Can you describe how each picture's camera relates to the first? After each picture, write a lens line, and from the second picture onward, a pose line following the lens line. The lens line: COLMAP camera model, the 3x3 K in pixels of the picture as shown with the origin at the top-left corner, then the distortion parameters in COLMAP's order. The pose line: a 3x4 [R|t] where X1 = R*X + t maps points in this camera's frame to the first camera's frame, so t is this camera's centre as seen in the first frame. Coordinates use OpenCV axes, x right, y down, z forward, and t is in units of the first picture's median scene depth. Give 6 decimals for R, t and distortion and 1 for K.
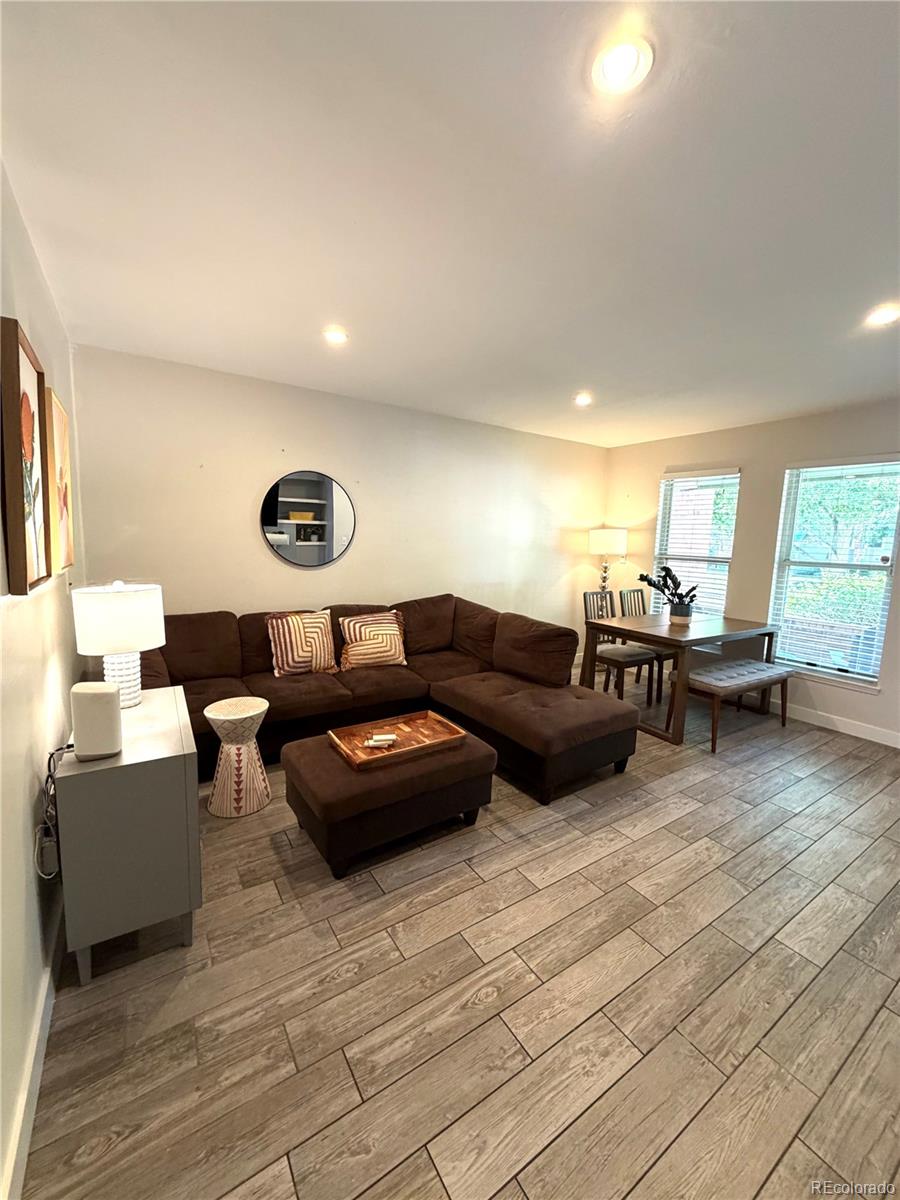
lens RADIAL K [[477.7, 0, 446.8], [0, 477.7, 598.9], [0, 0, 1]] dist [-0.001526, 0.000570]
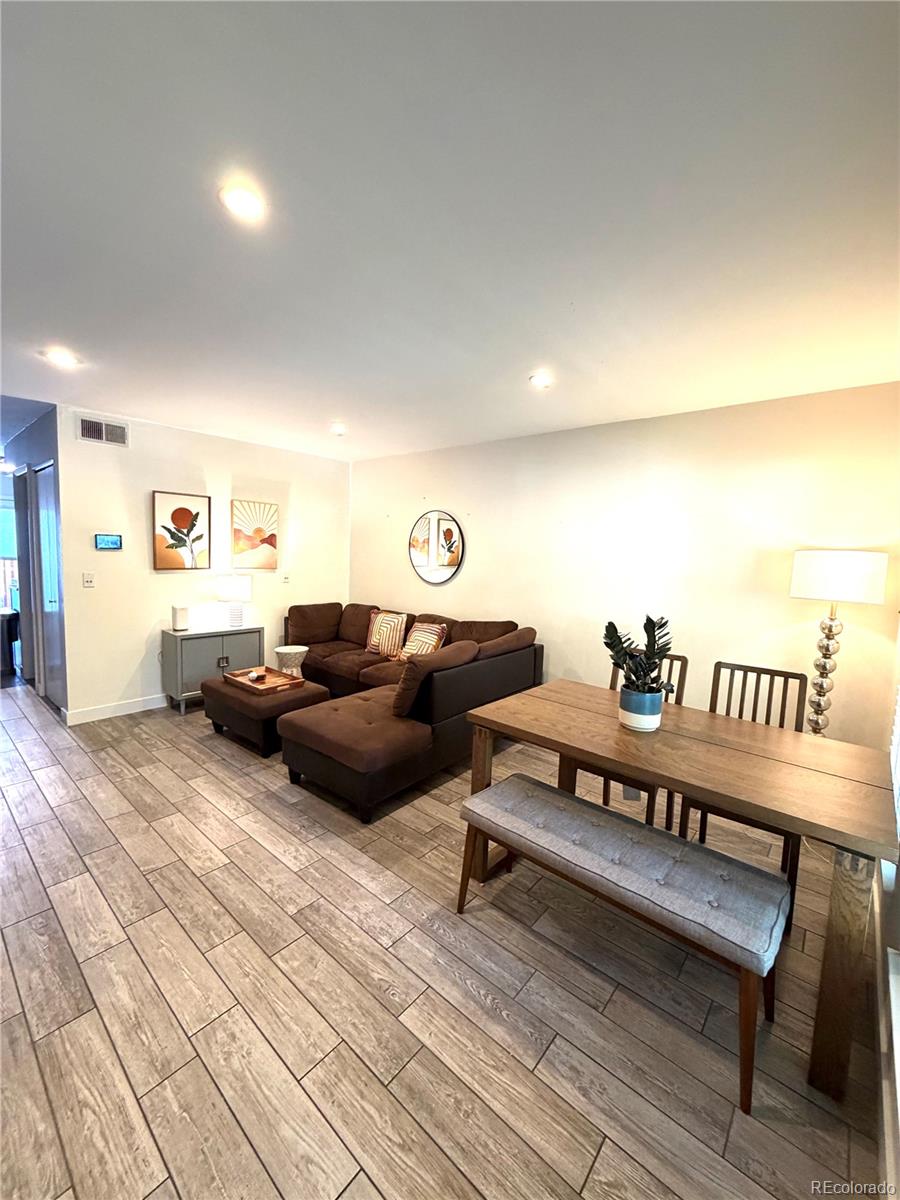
lens RADIAL K [[477.7, 0, 449.0], [0, 477.7, 596.2], [0, 0, 1]] dist [-0.001526, 0.000570]
pose [[0.281628, 0.068158, -0.957100, 1.797620], [-0.149738, 0.988375, 0.026325, -0.135530], [0.947768, 0.135900, 0.288560, 1.242714]]
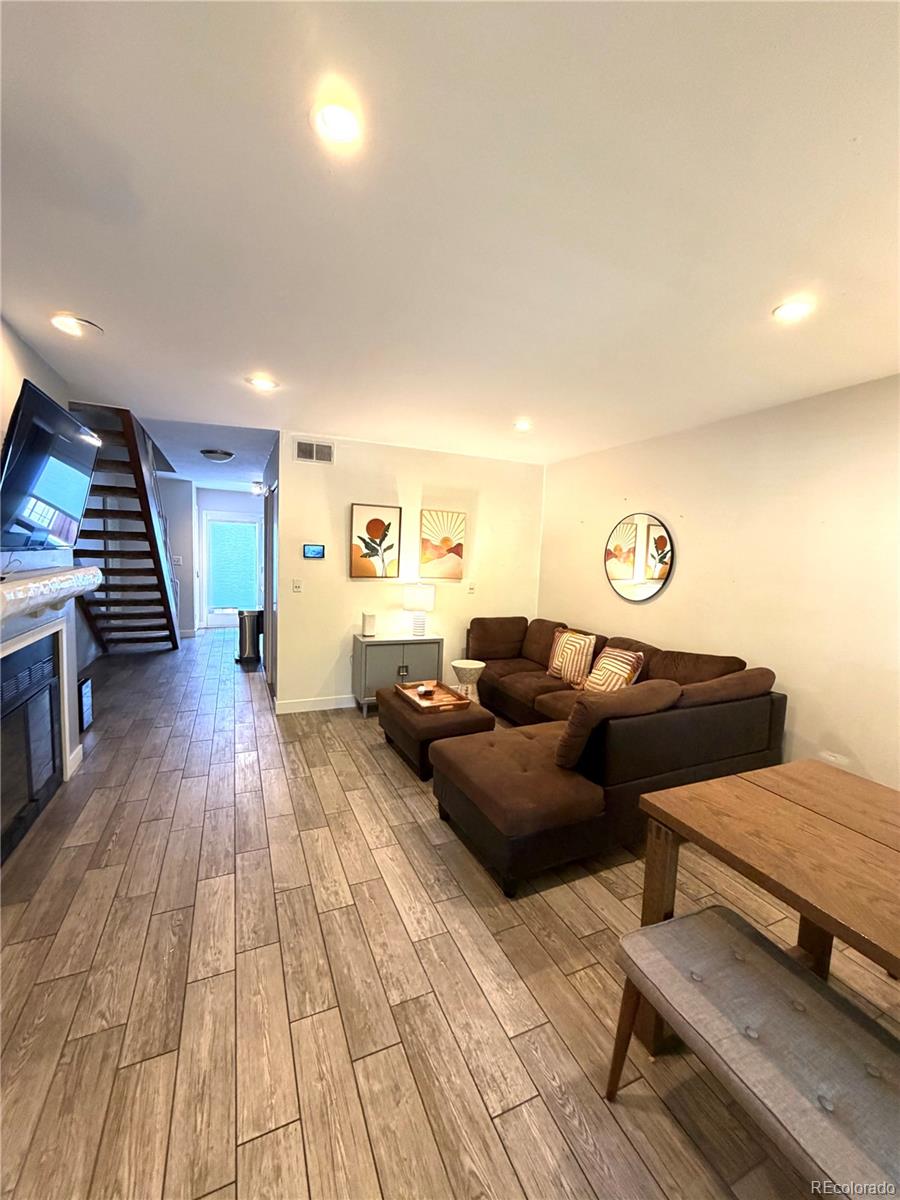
lens RADIAL K [[477.7, 0, 449.5], [0, 477.7, 596.7], [0, 0, 1]] dist [-0.001526, 0.000570]
pose [[-0.151557, 0.051558, -0.987103, 1.559970], [-0.171391, 0.982141, 0.077614, -0.165961], [0.973476, 0.180943, -0.140014, 1.385518]]
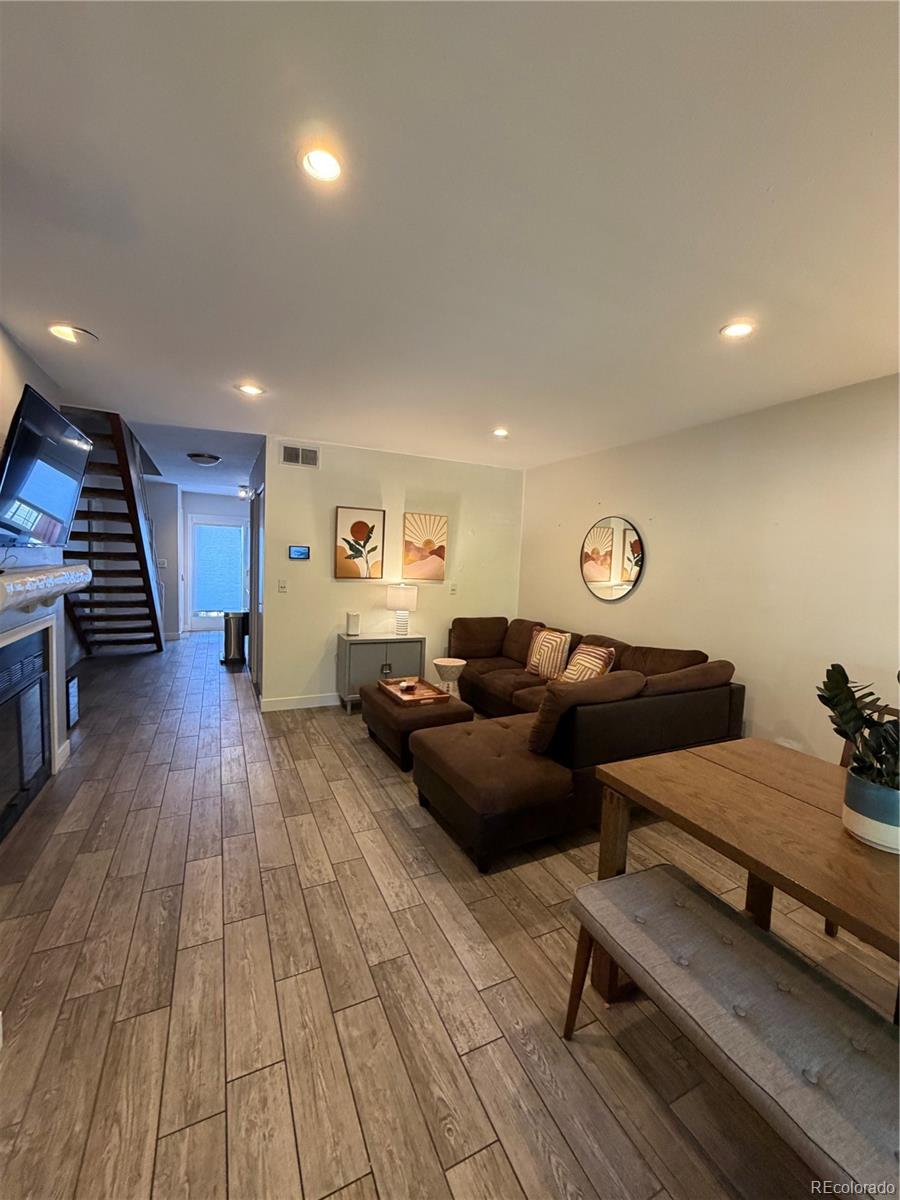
lens RADIAL K [[477.7, 0, 449.0], [0, 477.7, 596.8], [0, 0, 1]] dist [-0.001526, 0.000570]
pose [[-0.124785, 0.039024, -0.991416, 1.630540], [-0.172946, 0.983074, 0.060463, -0.147296], [0.976995, 0.179006, -0.115924, 1.421764]]
